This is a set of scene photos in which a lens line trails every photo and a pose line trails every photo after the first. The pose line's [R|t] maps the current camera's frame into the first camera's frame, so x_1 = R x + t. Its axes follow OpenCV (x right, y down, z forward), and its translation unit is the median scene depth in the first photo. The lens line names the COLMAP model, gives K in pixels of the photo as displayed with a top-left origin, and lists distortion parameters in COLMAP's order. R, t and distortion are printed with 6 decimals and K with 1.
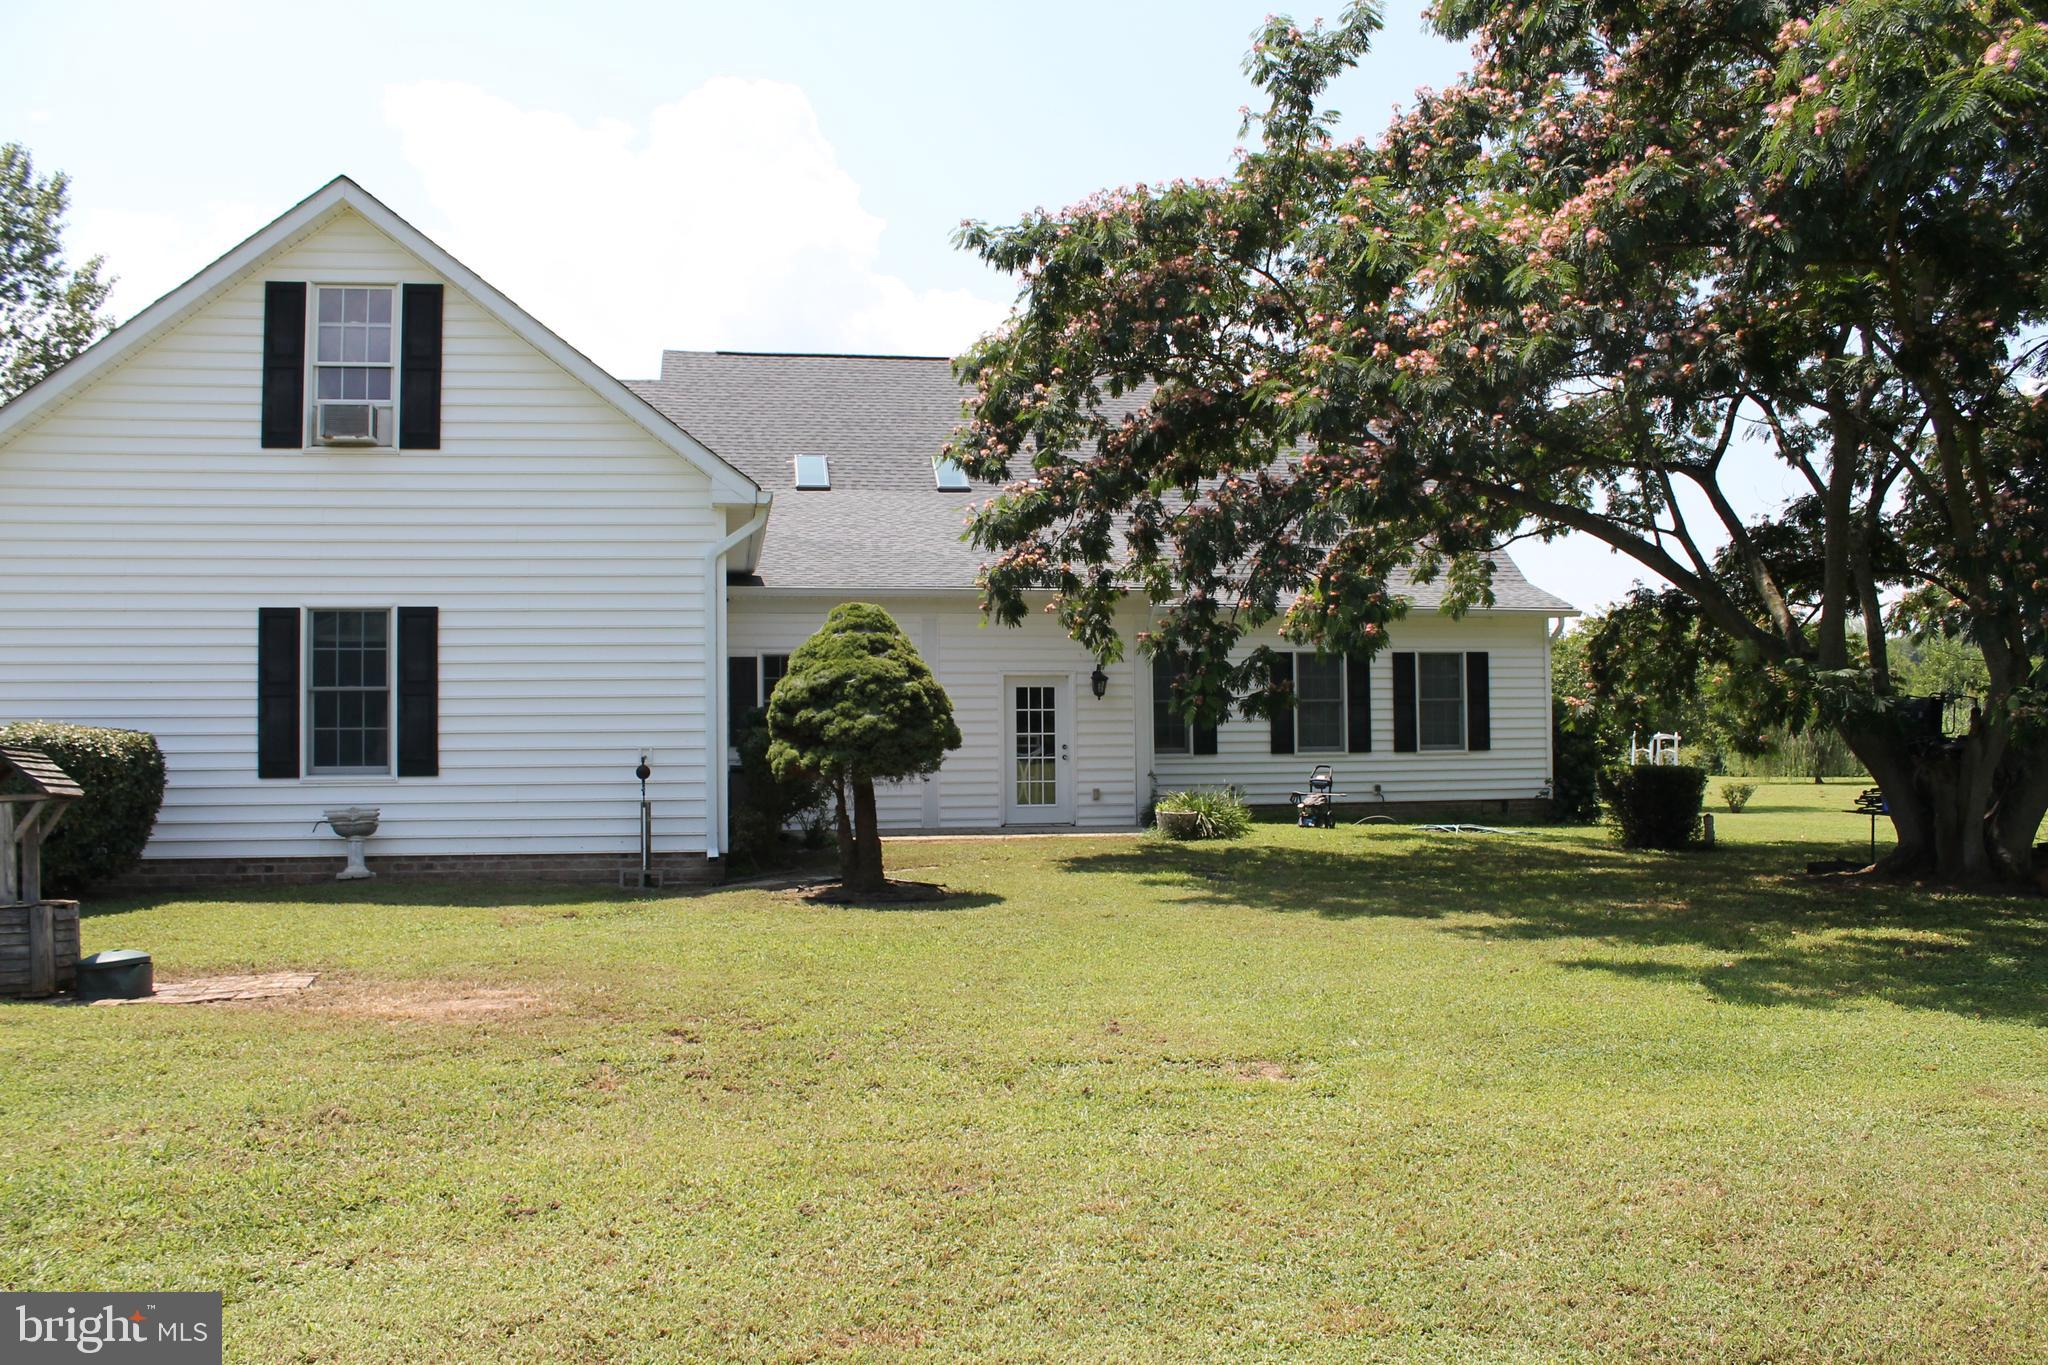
lens RADIAL K [[1615.9, 0, 1024.0], [0, 1615.9, 682.5], [0, 0, 1]] dist [-0.124401, 0.008789]
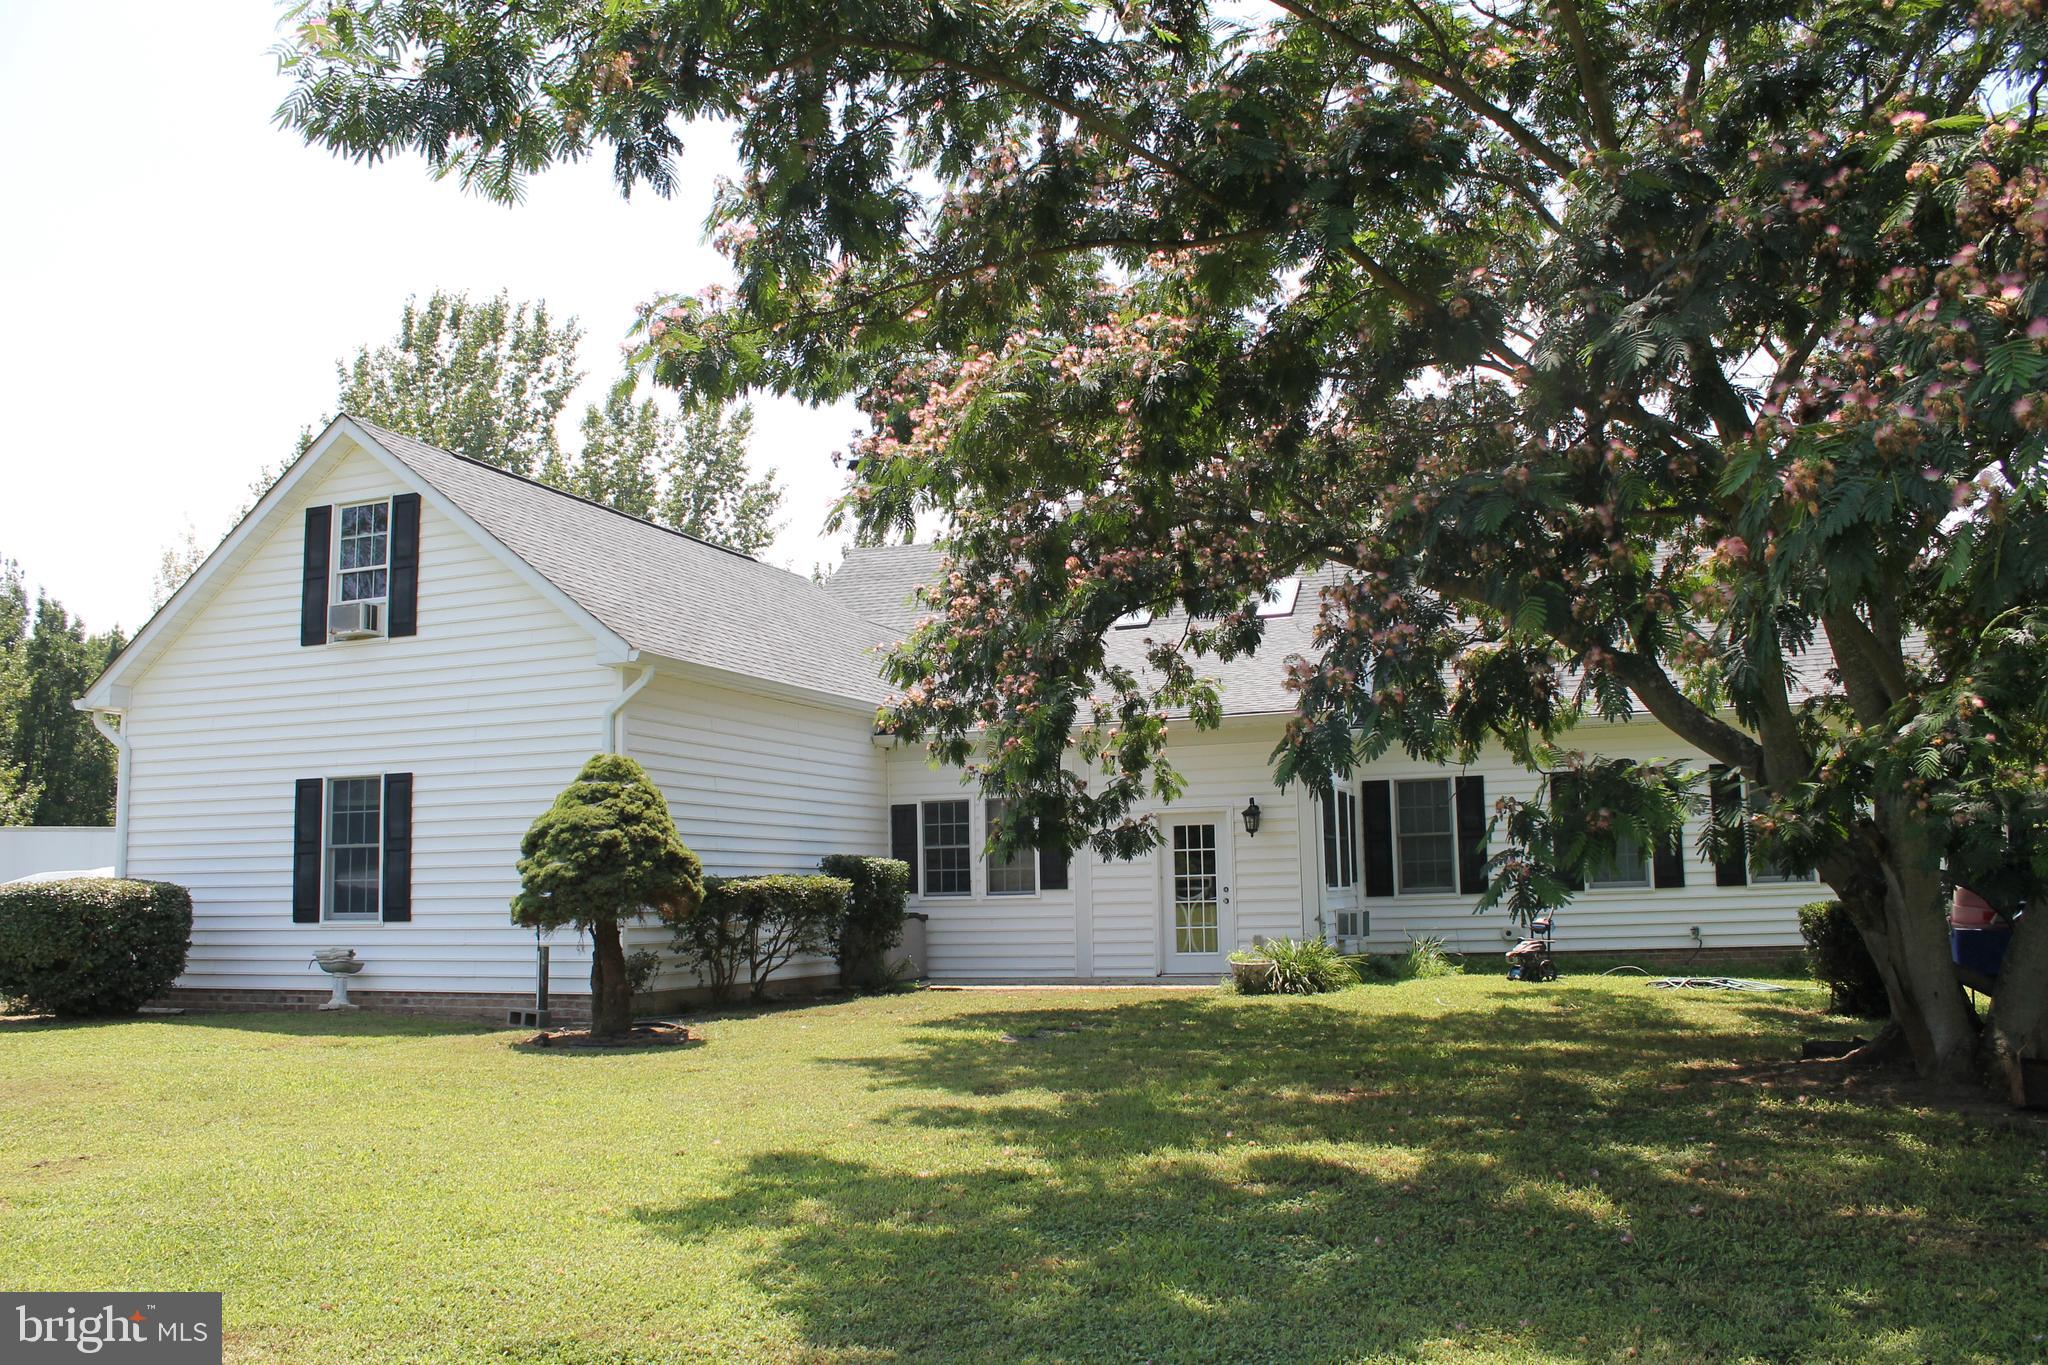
lens RADIAL K [[1615.9, 0, 1024.0], [0, 1615.9, 682.5], [0, 0, 1]] dist [-0.124401, 0.008789]
pose [[0.873663, -0.073428, -0.480958, 0.573342], [0.030953, 0.994932, -0.095670, 0.010619], [0.485545, 0.068697, 0.871508, 0.215583]]
